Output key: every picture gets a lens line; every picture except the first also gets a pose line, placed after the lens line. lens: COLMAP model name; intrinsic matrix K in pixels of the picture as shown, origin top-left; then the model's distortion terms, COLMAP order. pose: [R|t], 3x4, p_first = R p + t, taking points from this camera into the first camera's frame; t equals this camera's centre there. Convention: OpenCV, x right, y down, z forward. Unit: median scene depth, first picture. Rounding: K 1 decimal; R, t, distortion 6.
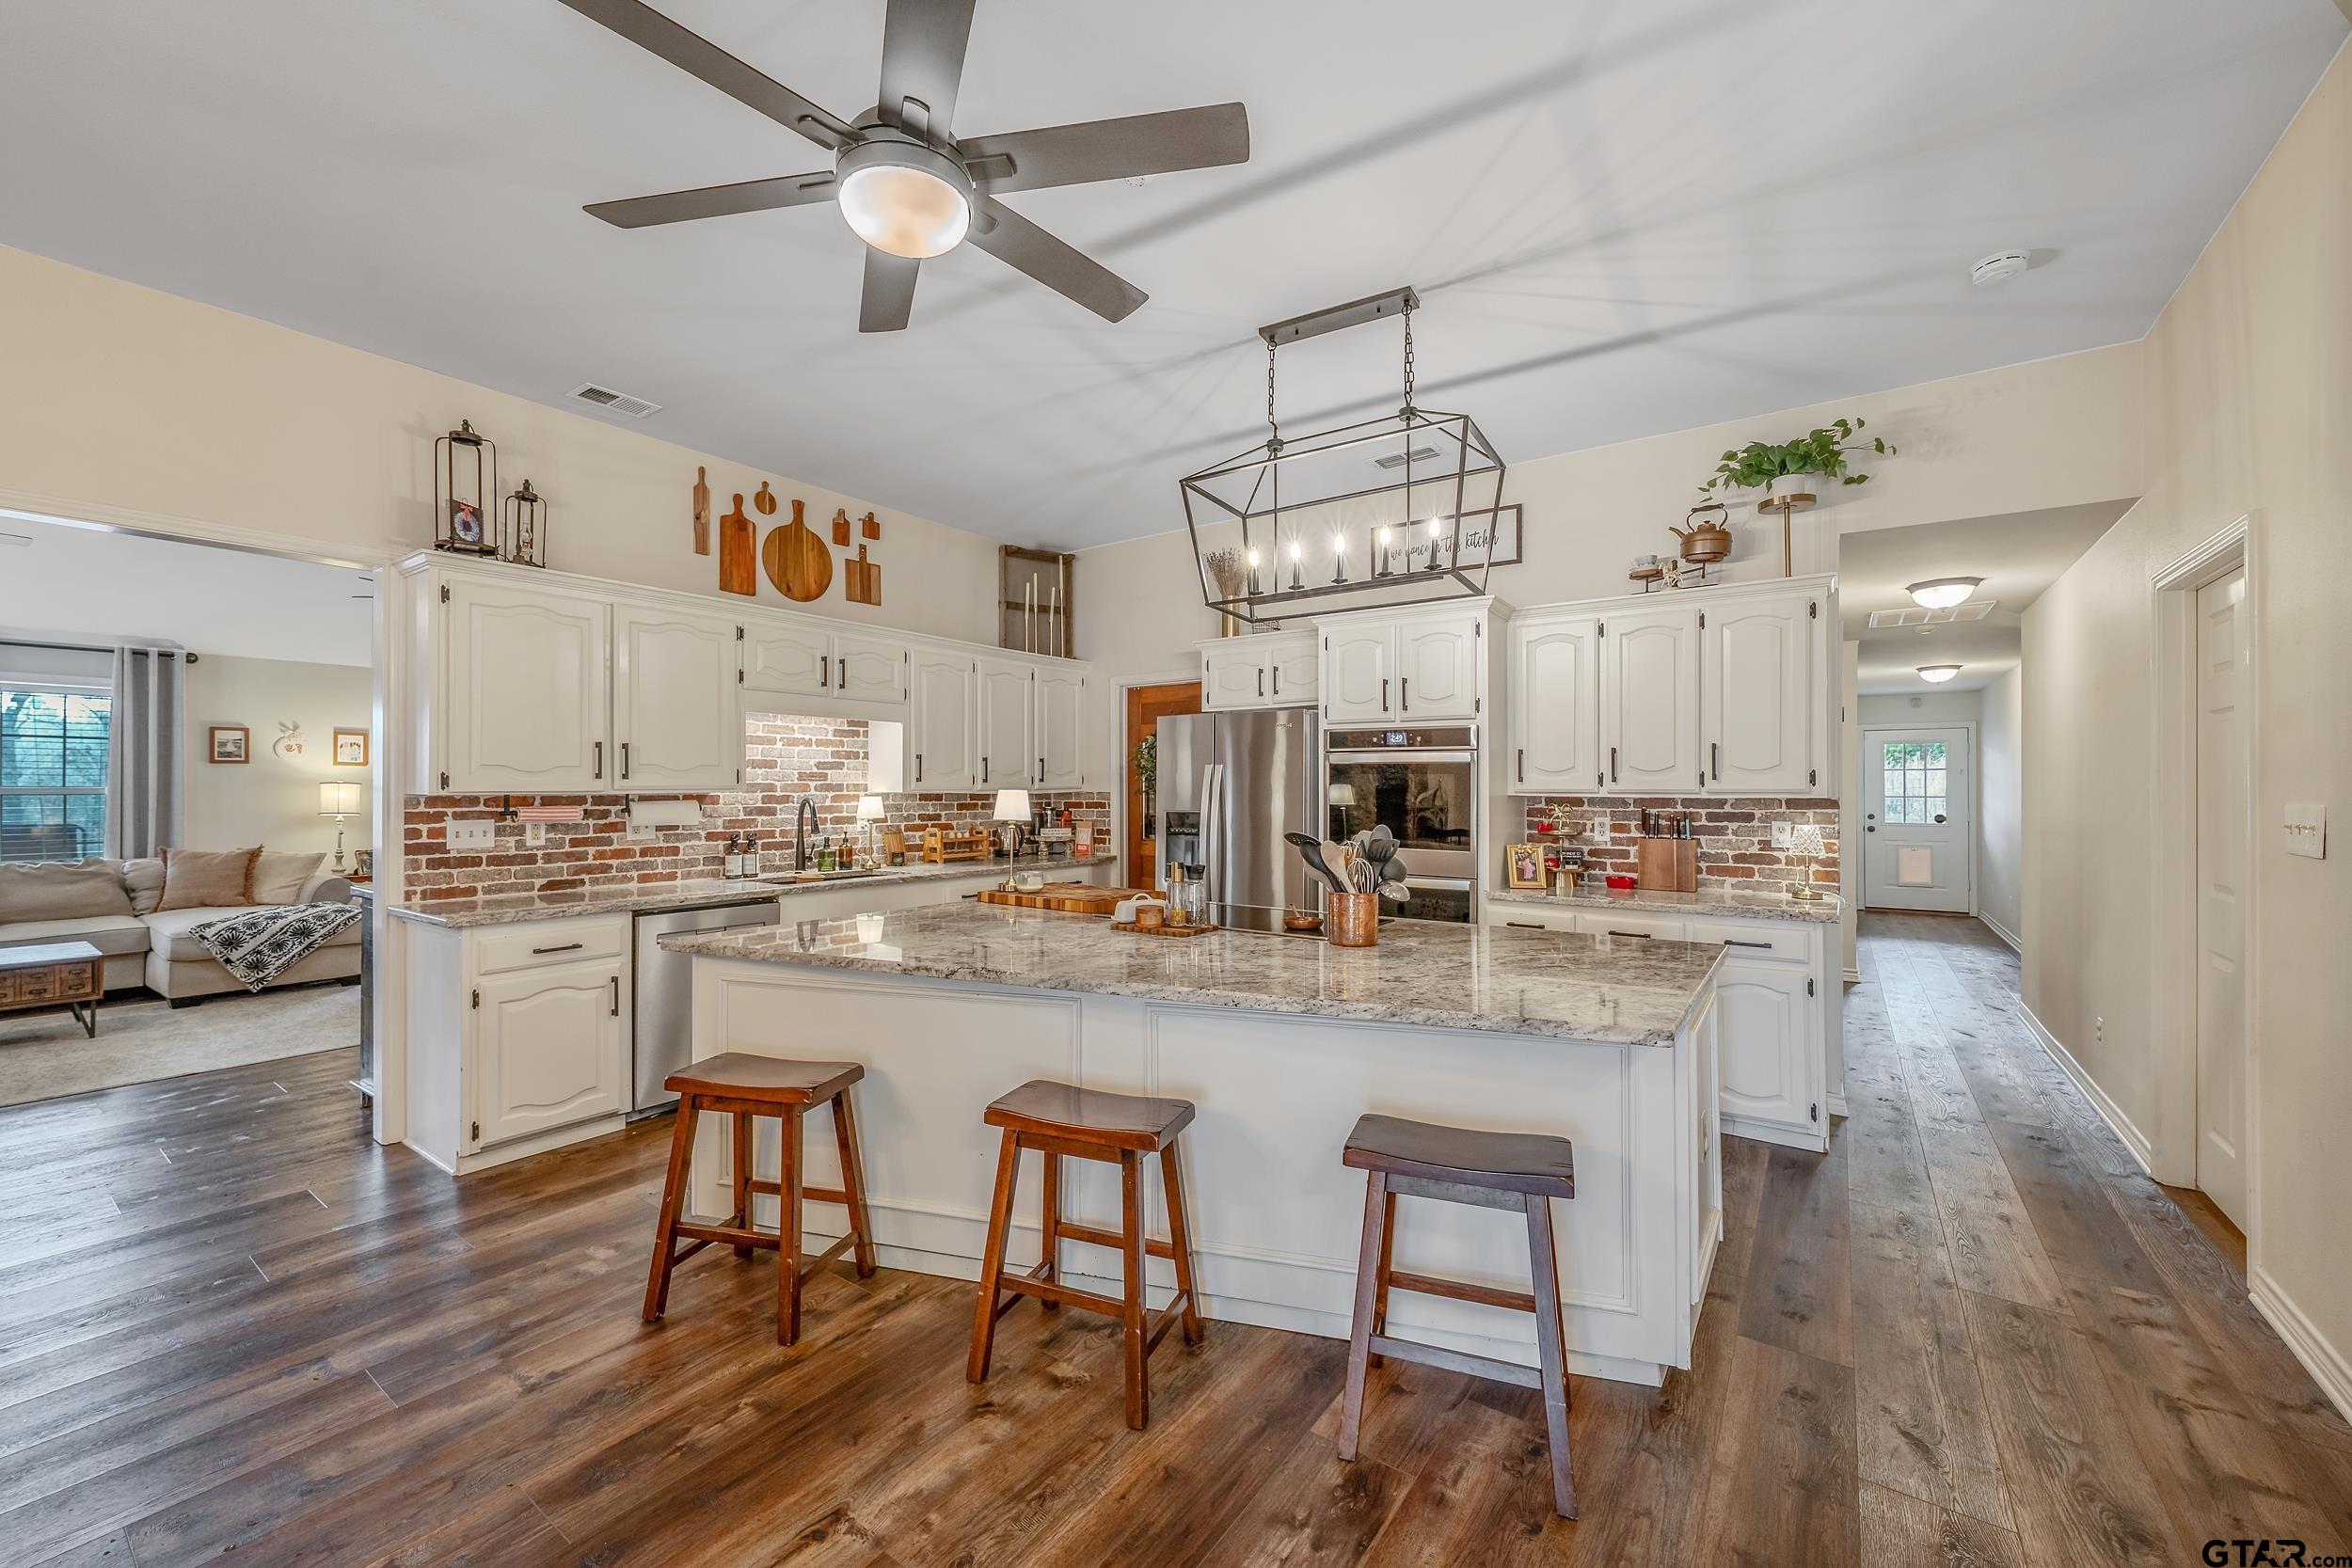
lens RADIAL K [[920.2, 0, 1173.9], [0, 920.2, 778.3], [0, 0, 1]] dist [-0.004054, -0.000342]
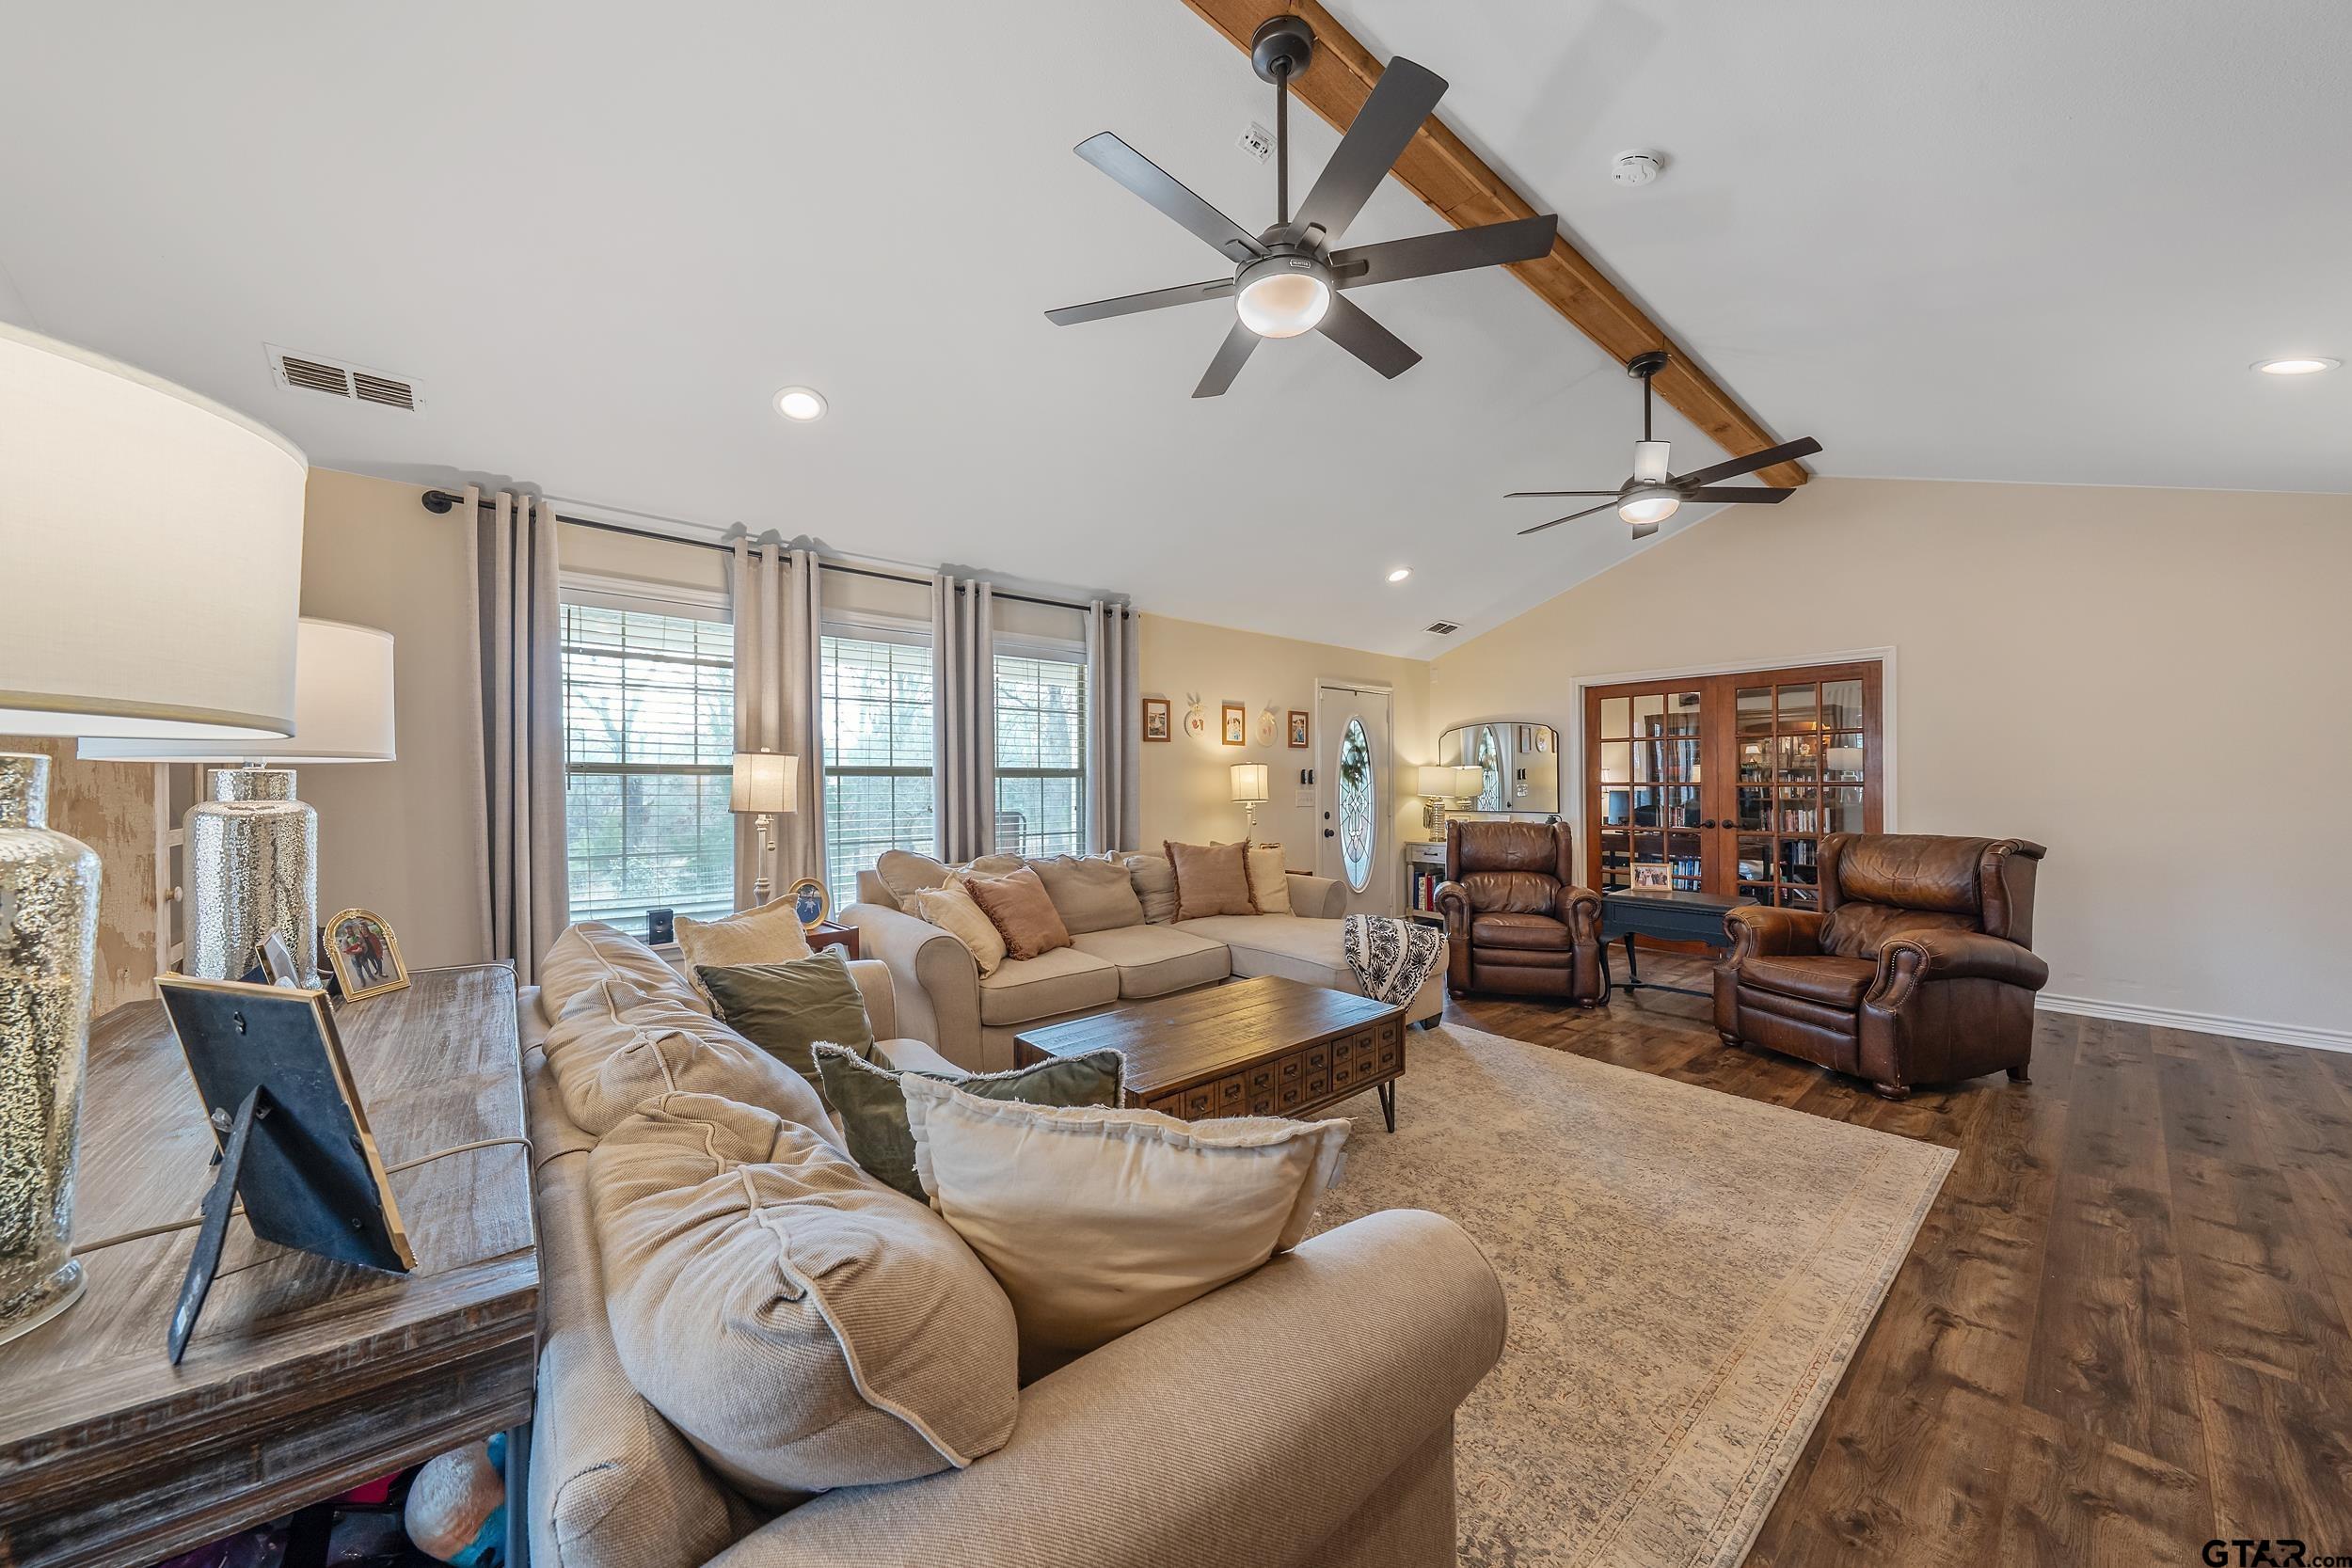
lens RADIAL K [[815.0, 0, 1159.9], [0, 815.0, 777.3], [0, 0, 1]] dist [0.002890, 0.000294]
pose [[0.968562, -0.003834, -0.248744, -1.386368], [0.005256, 0.999973, 0.005054, 0.021637], [0.248718, -0.006202, 0.968556, 0.432130]]
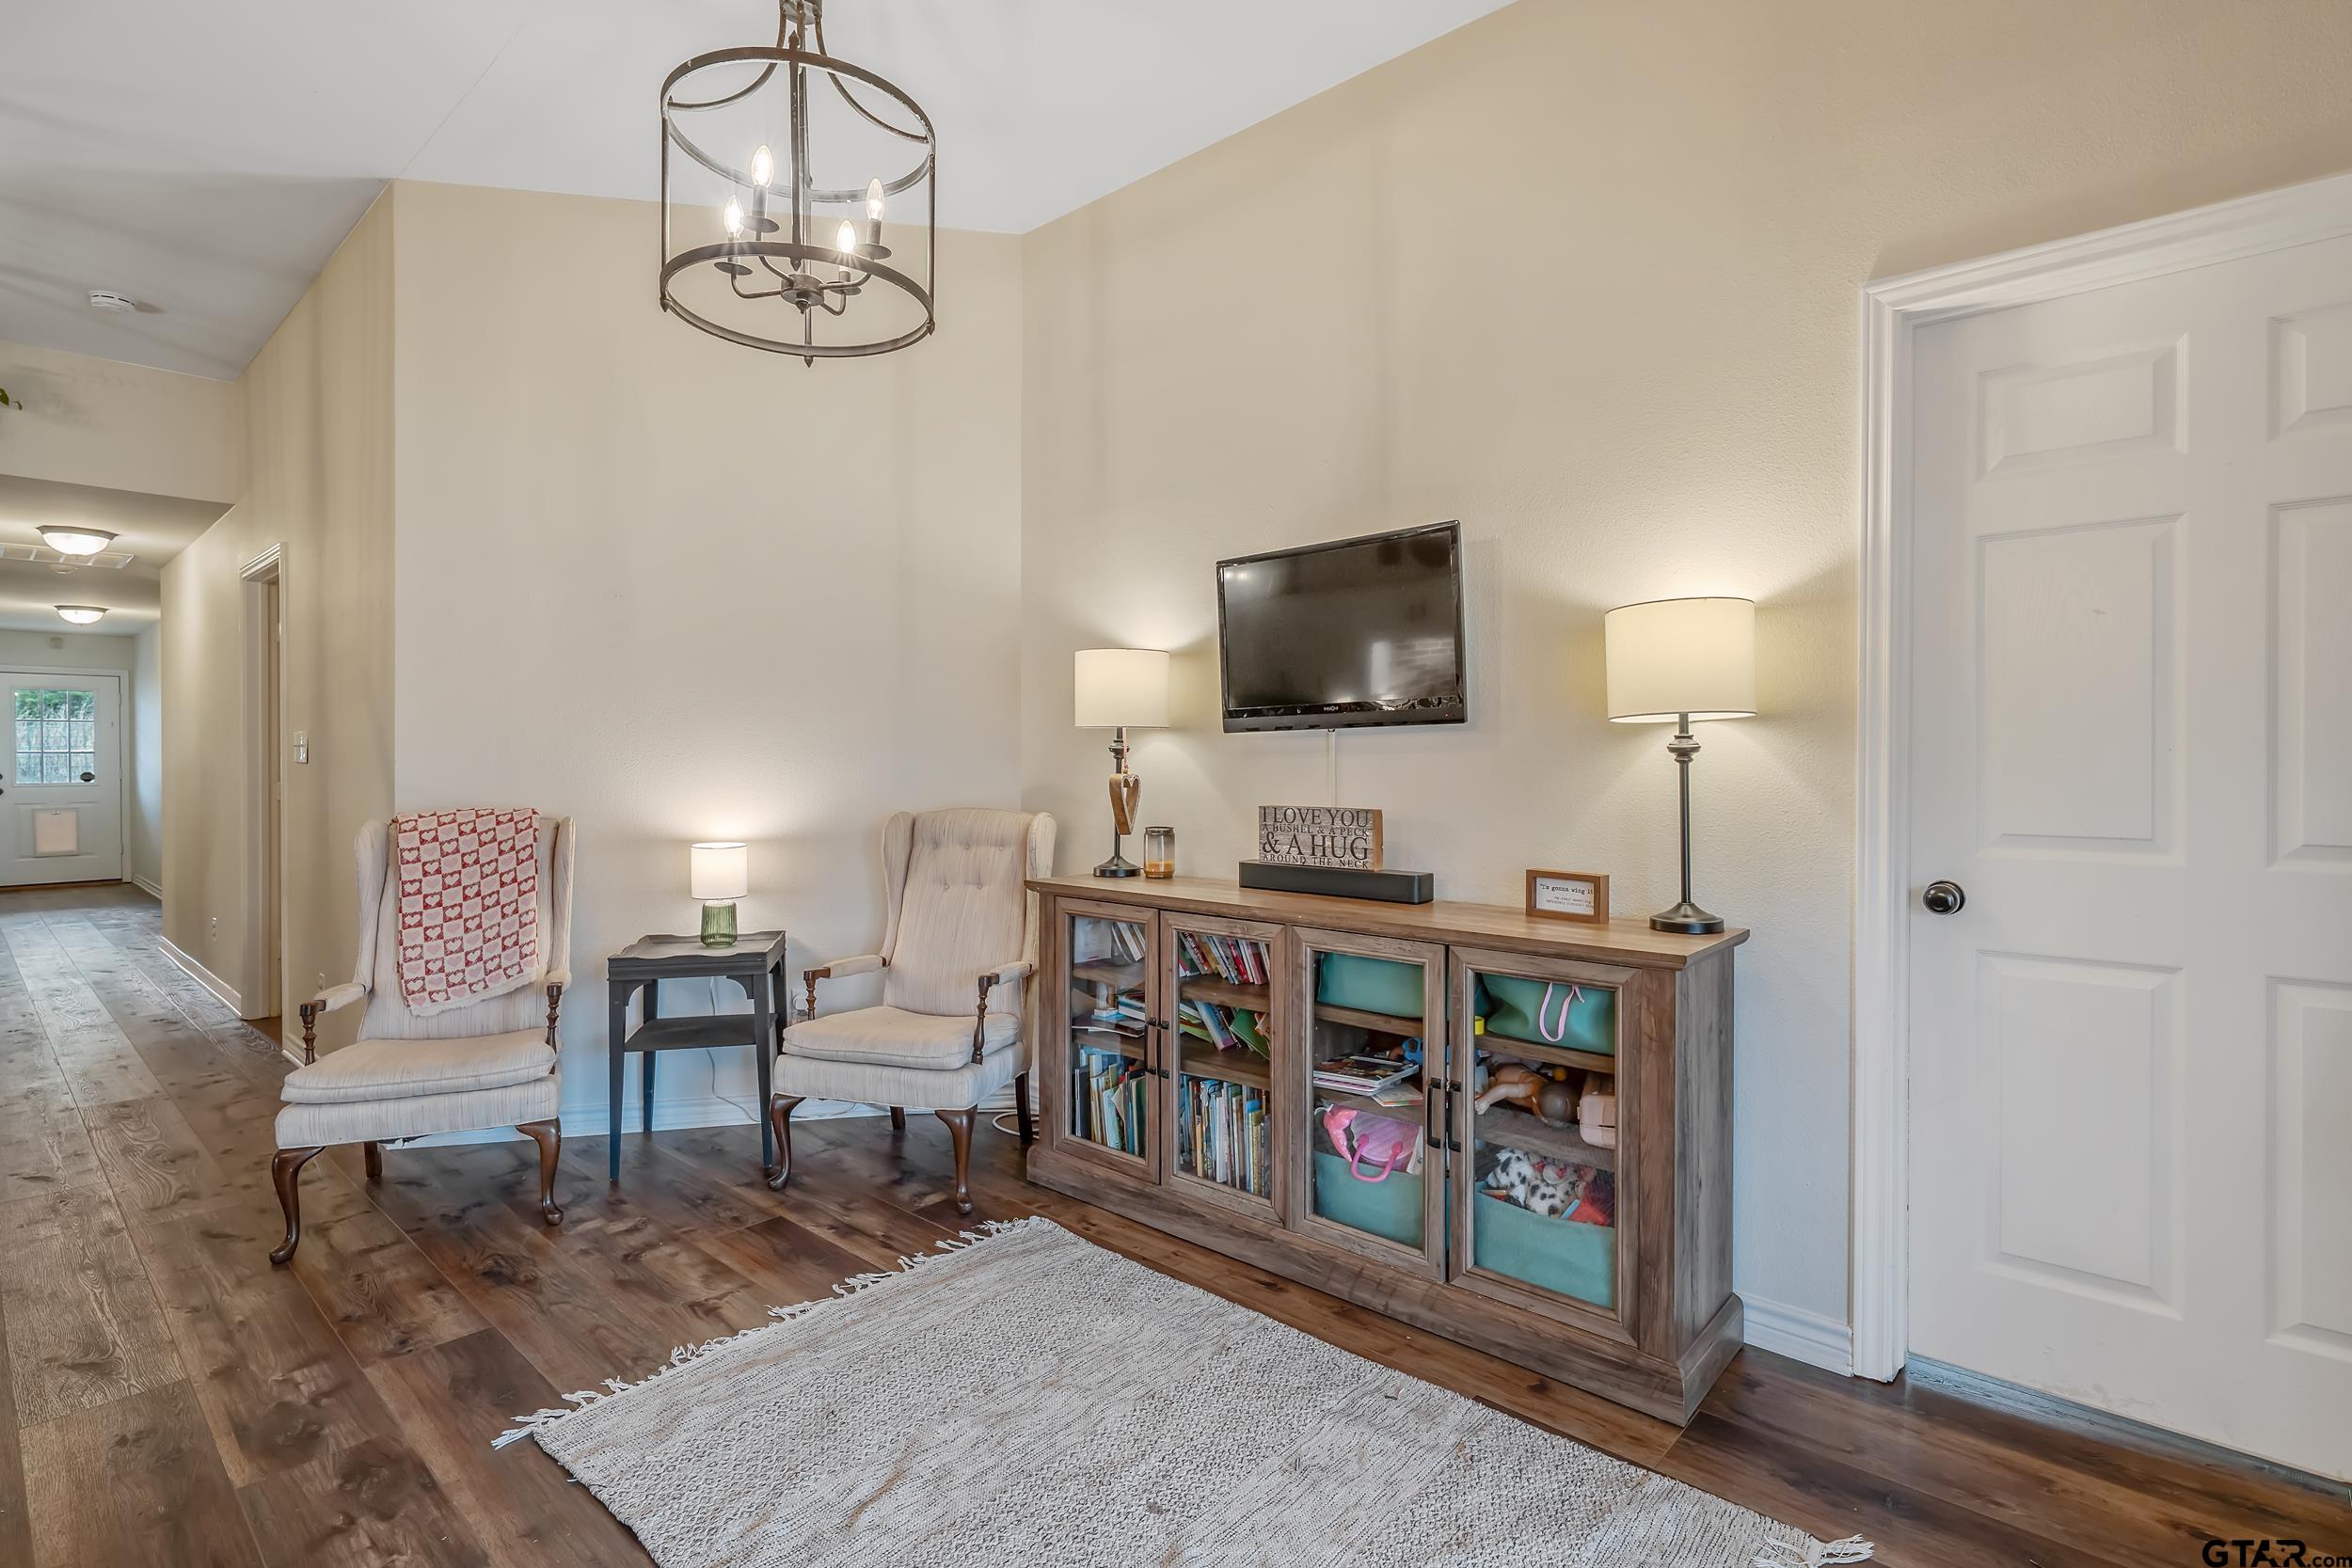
lens RADIAL K [[1139.7, 0, 1162.4], [0, 1139.7, 766.8], [0, 0, 1]] dist [0.005268, -0.002044]
pose [[0.126860, -0.012260, 0.991845, -0.304409], [-0.007841, 0.999880, 0.013362, 0.026374], [-0.991890, -0.009472, 0.126749, -0.402303]]
